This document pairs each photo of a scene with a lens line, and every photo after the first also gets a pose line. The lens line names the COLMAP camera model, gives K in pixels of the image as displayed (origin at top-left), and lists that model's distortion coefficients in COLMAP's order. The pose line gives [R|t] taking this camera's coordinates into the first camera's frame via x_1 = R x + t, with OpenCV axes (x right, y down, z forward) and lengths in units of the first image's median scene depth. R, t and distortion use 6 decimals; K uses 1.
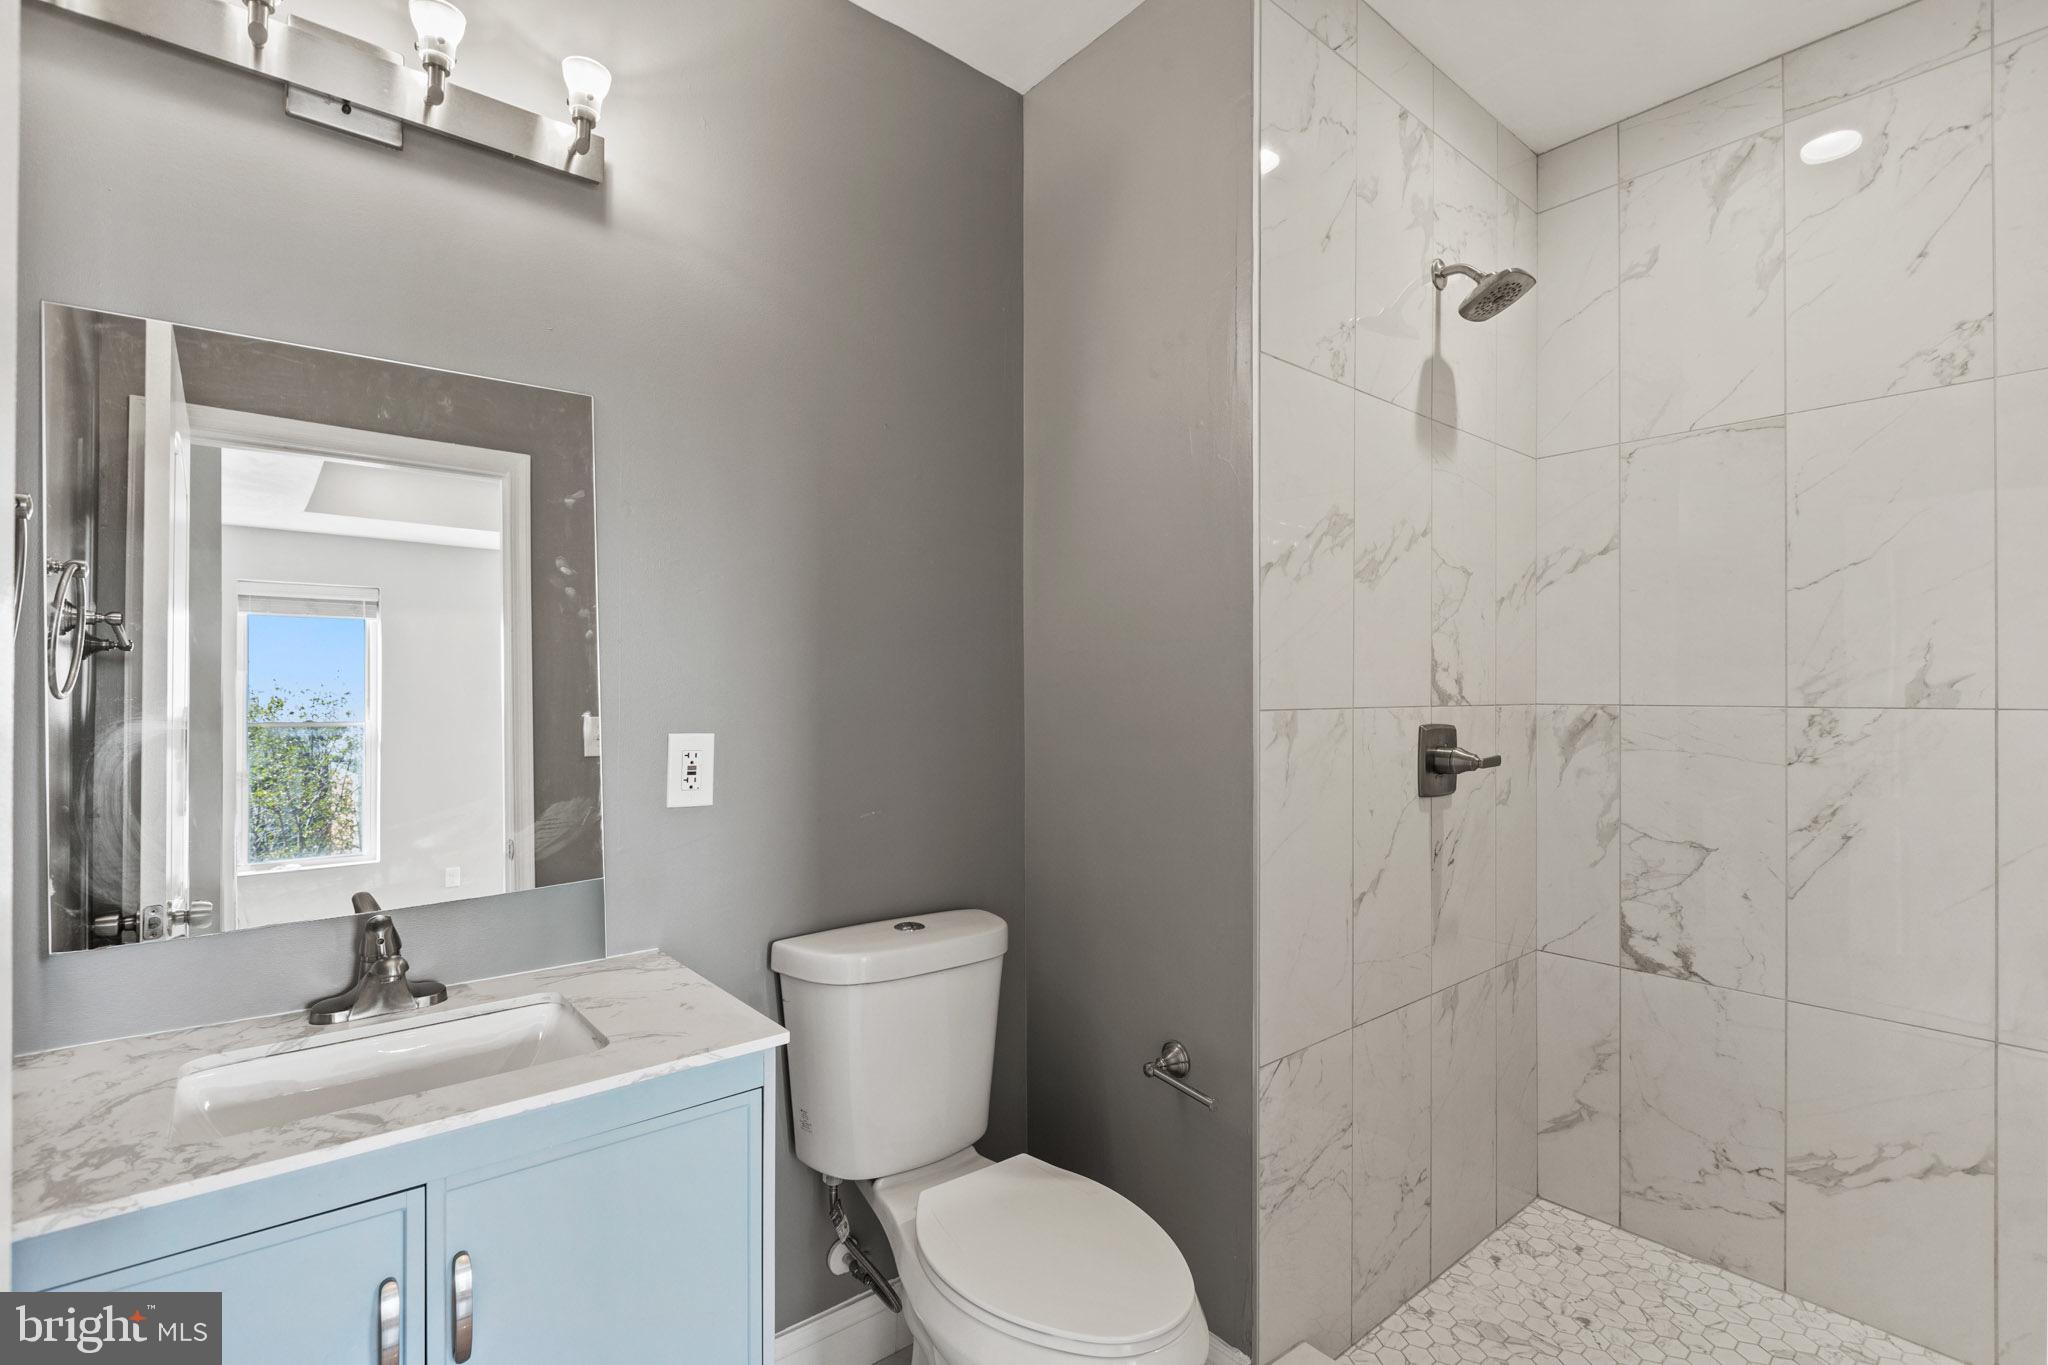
lens RADIAL K [[936.7, 0, 1035.1], [0, 936.7, 697.7], [0, 0, 1]] dist [-0.010129, 0.001039]
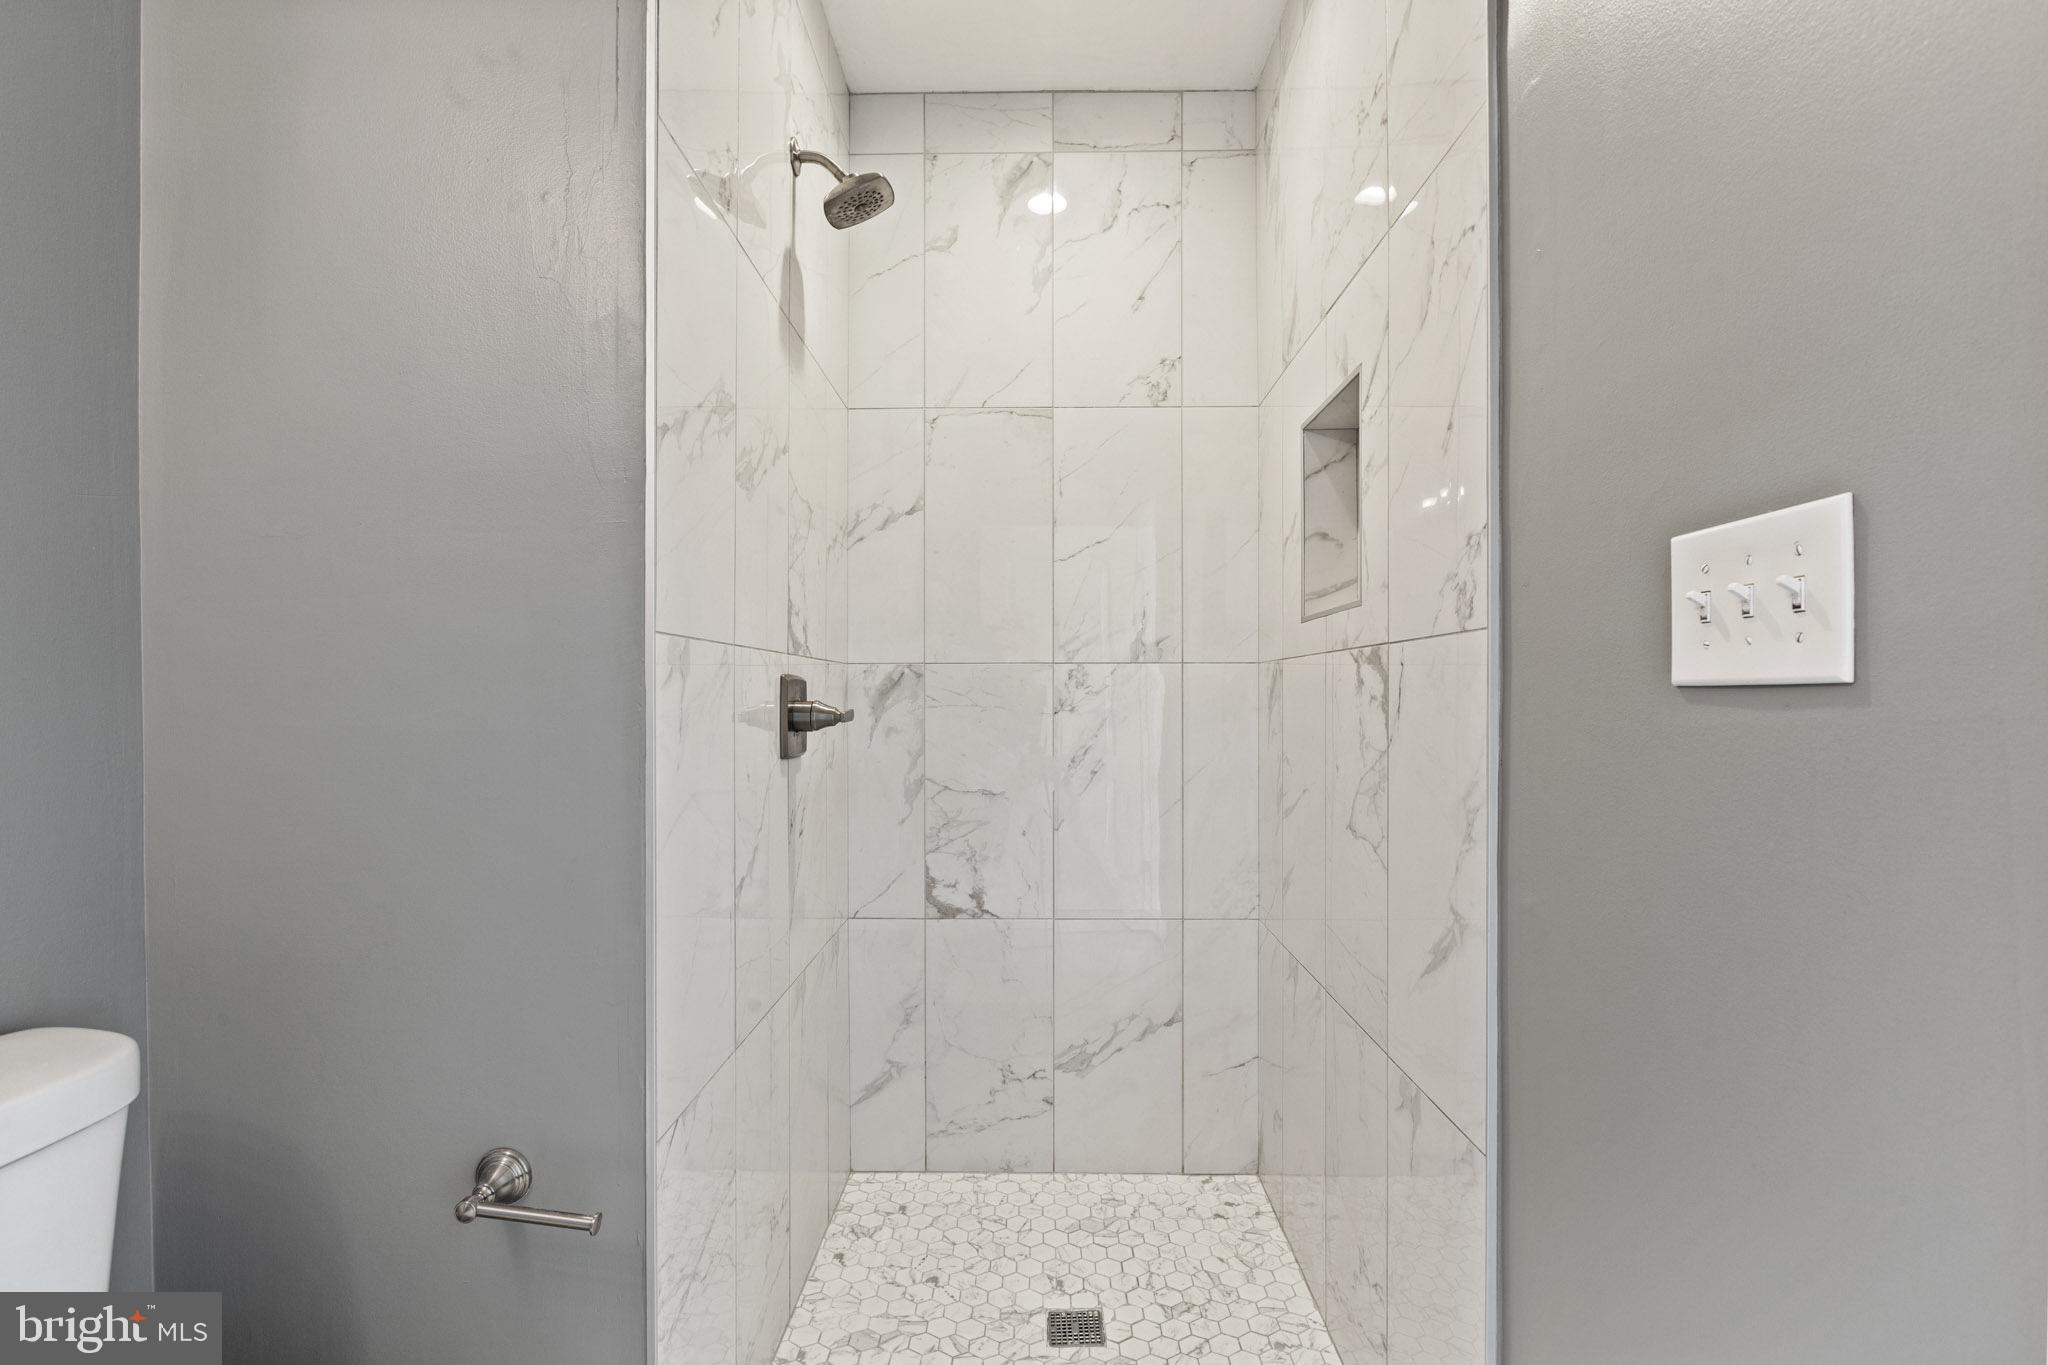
lens RADIAL K [[936.7, 0, 1035.1], [0, 936.7, 697.7], [0, 0, 1]] dist [-0.010129, 0.001039]
pose [[0.657316, -0.007470, 0.753578, -0.076982], [0.009227, 0.999956, 0.001864, 0.049256], [-0.753558, 0.005728, 0.657356, 0.253473]]
